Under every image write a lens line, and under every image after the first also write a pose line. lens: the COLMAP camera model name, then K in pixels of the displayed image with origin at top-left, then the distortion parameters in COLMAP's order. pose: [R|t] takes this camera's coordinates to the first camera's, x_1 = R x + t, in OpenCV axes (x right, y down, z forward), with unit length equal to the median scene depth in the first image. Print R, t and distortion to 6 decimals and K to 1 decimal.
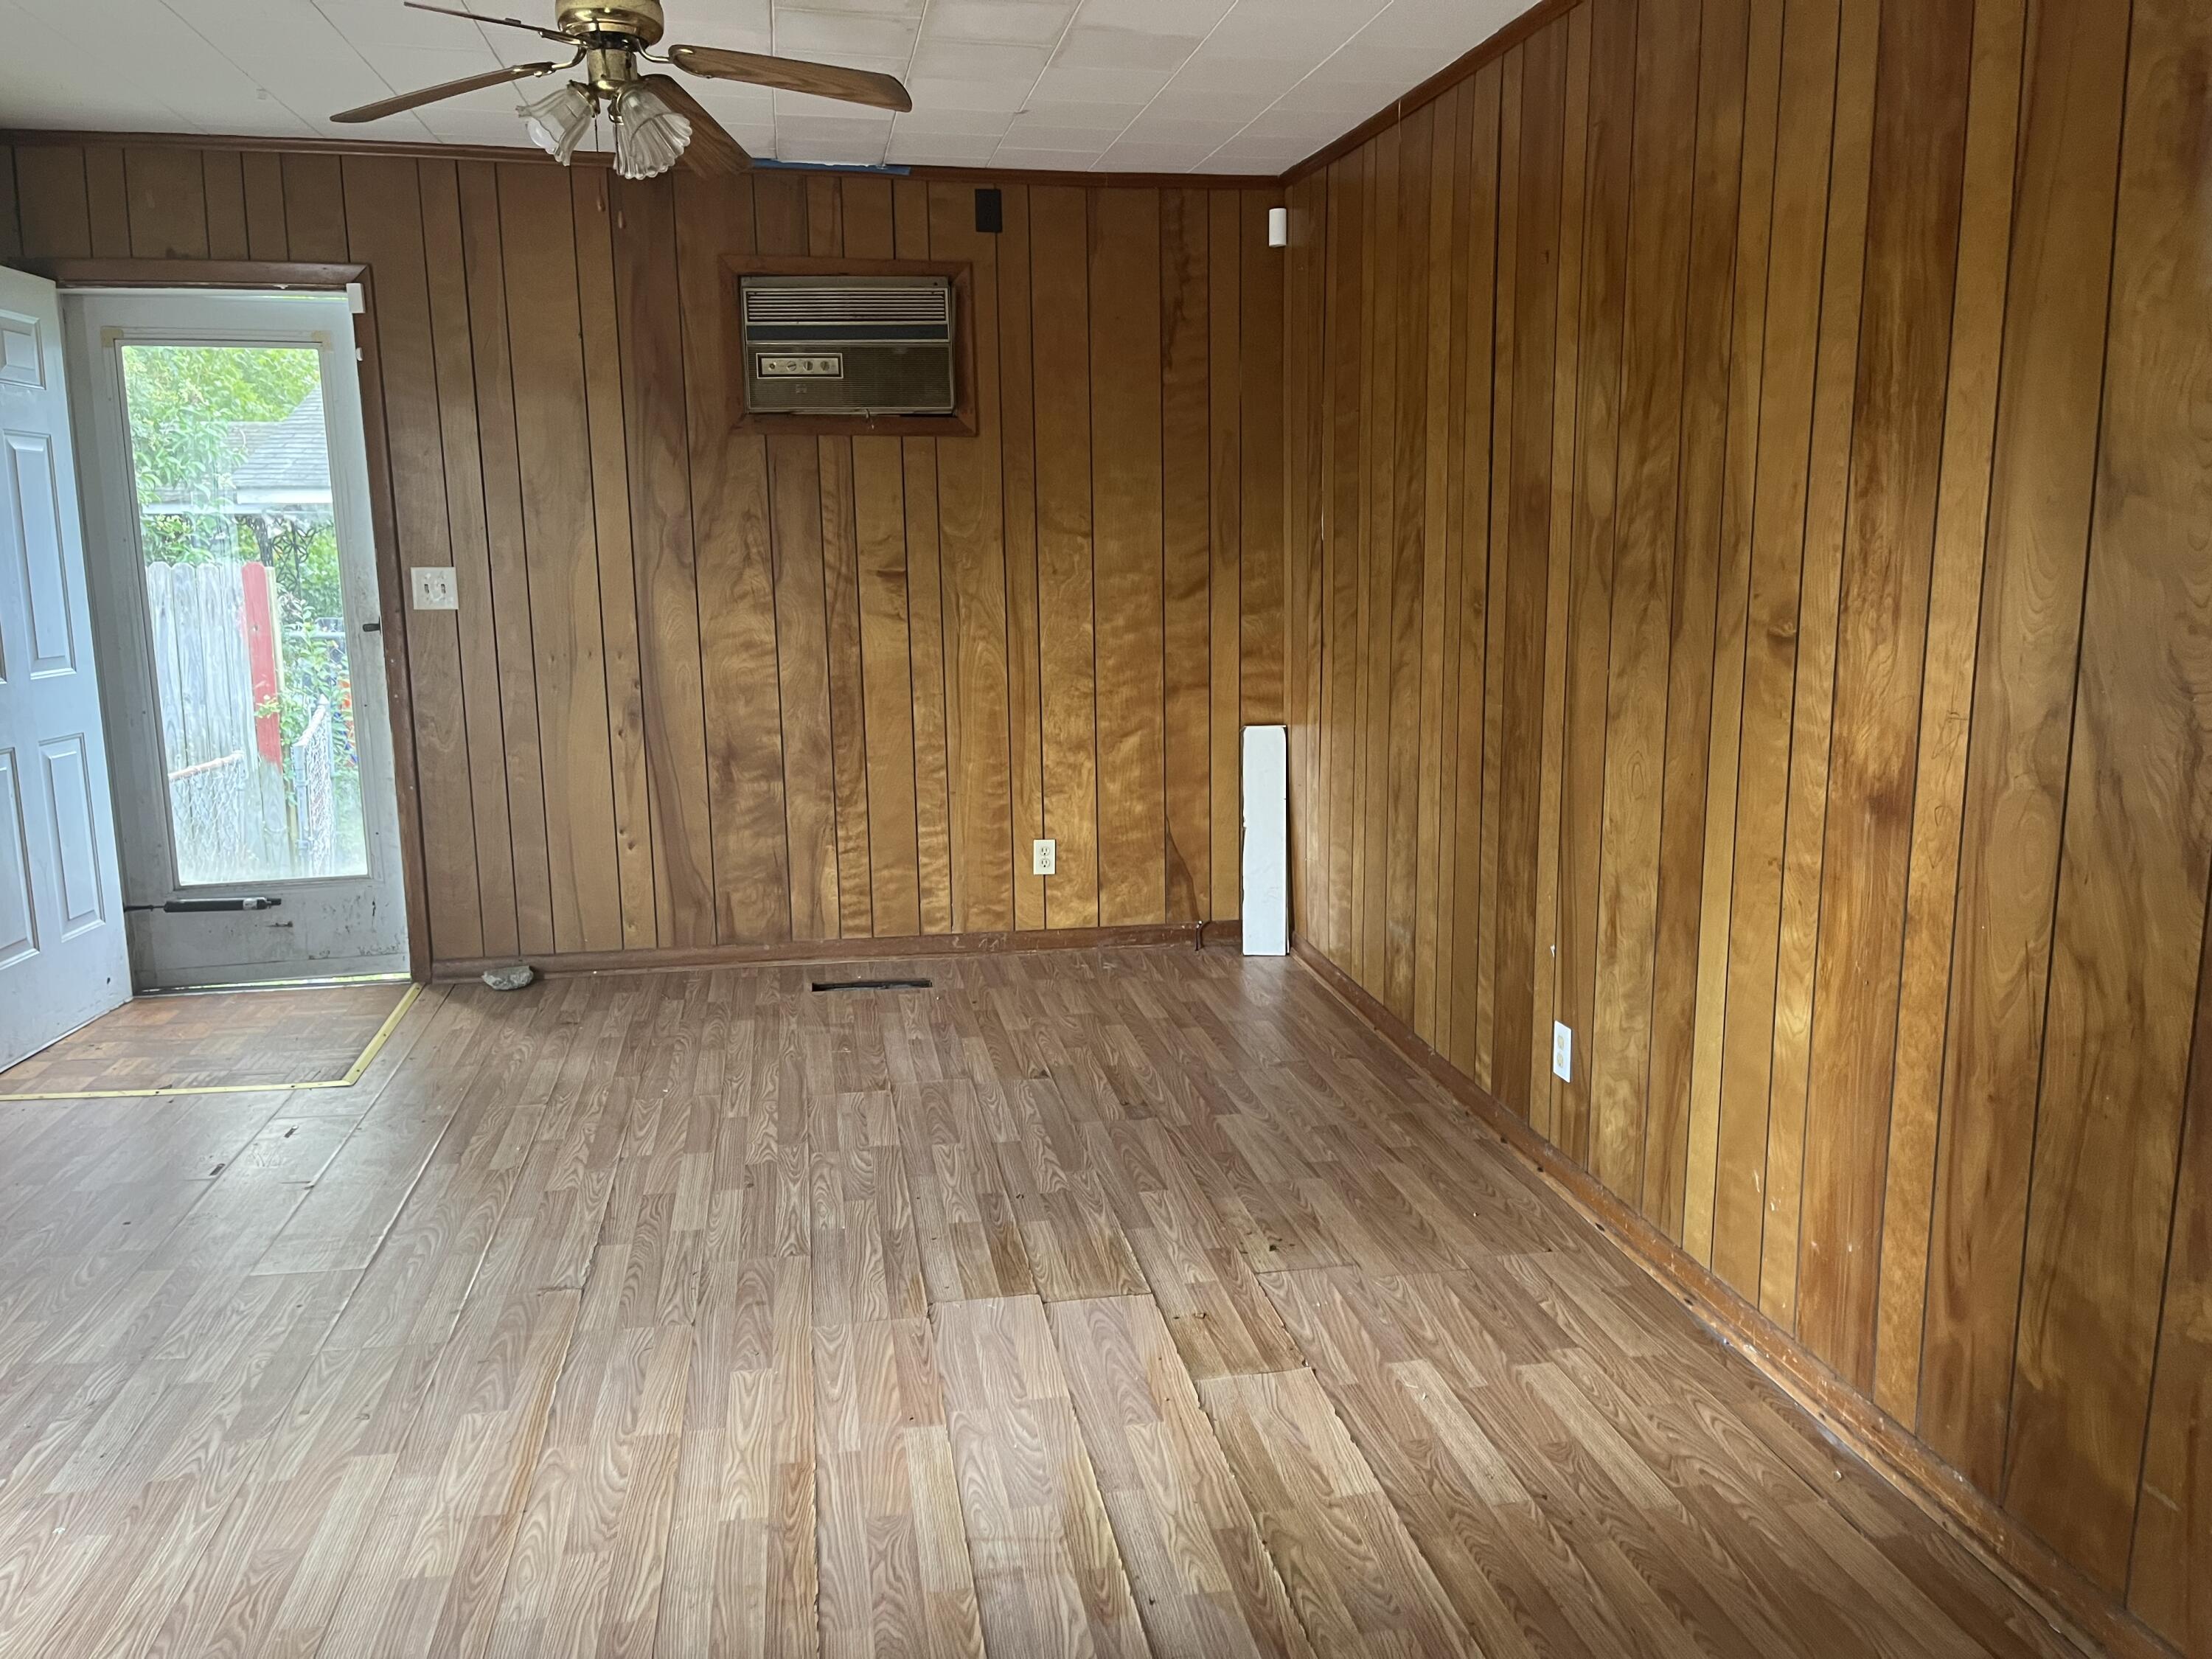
lens RADIAL K [[1680.8, 0, 1101.5], [0, 1680.8, 836.7], [0, 0, 1]] dist [0.058894, -0.068343]
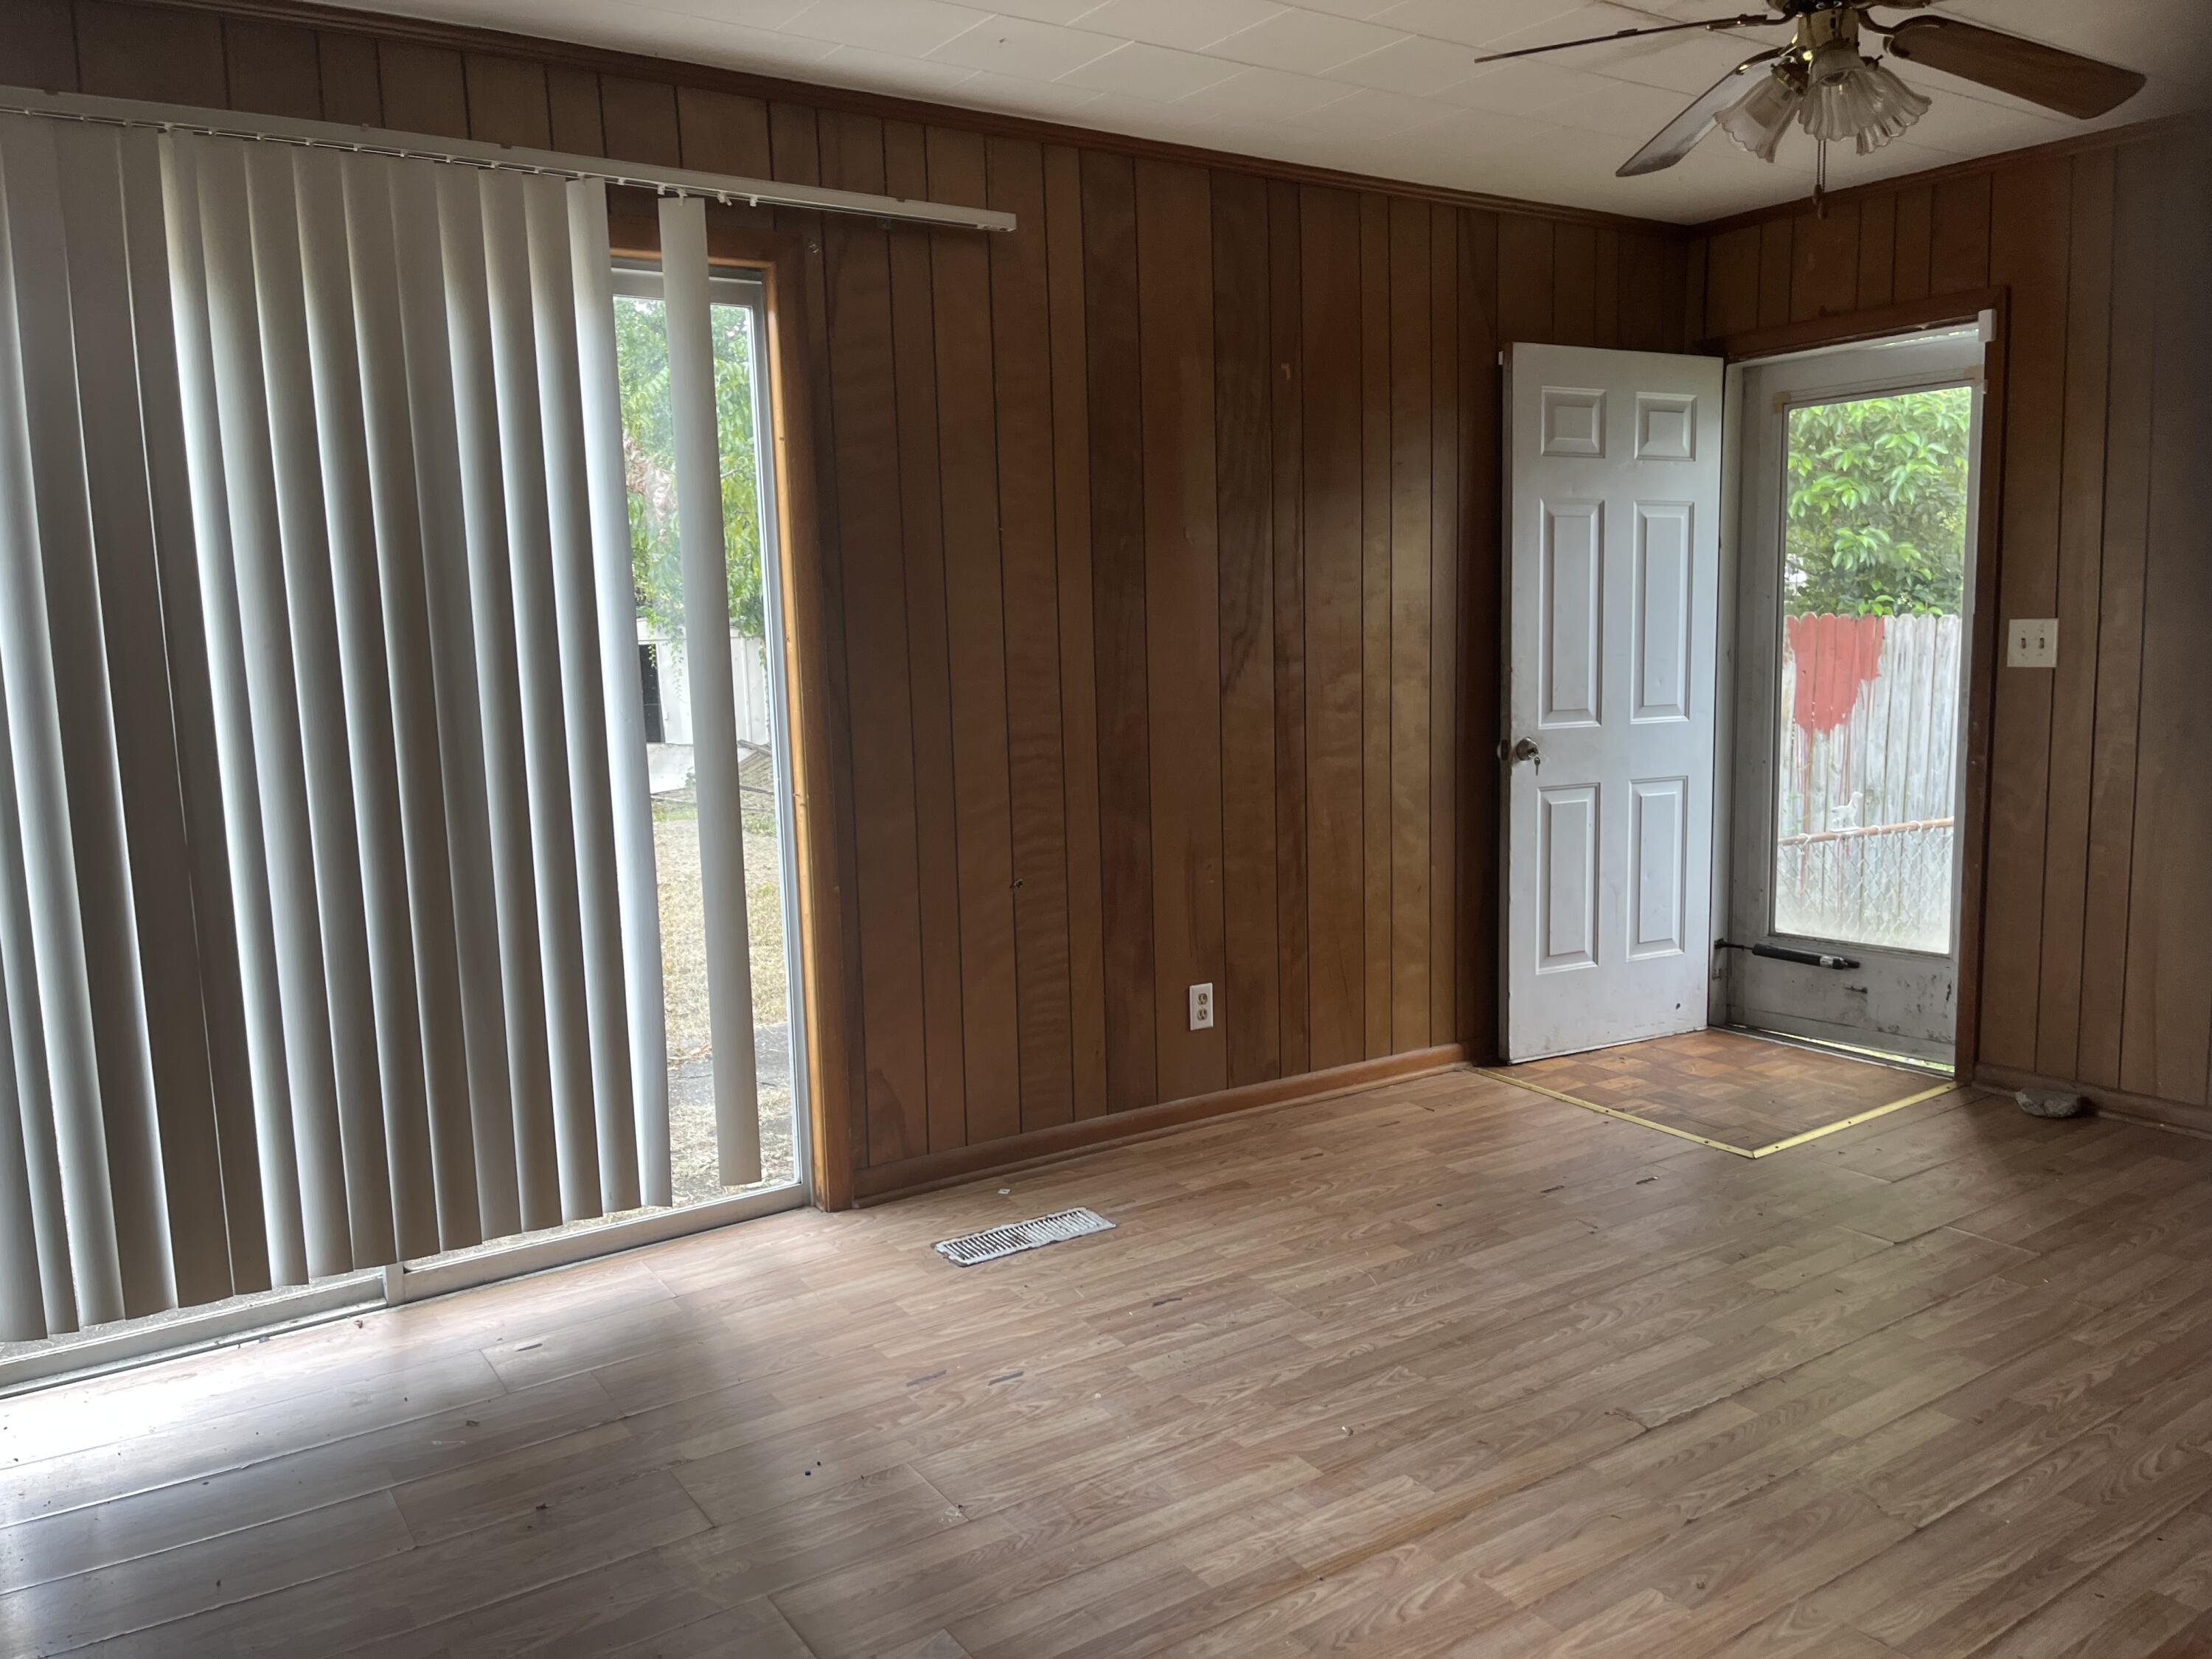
lens RADIAL K [[1680.8, 0, 1101.5], [0, 1680.8, 836.7], [0, 0, 1]] dist [0.058894, -0.068343]
pose [[0.397484, 0.112796, -0.910650, 0.233251], [-0.139286, 0.988333, 0.061622, -0.036363], [0.906976, 0.102347, 0.408557, 0.224581]]
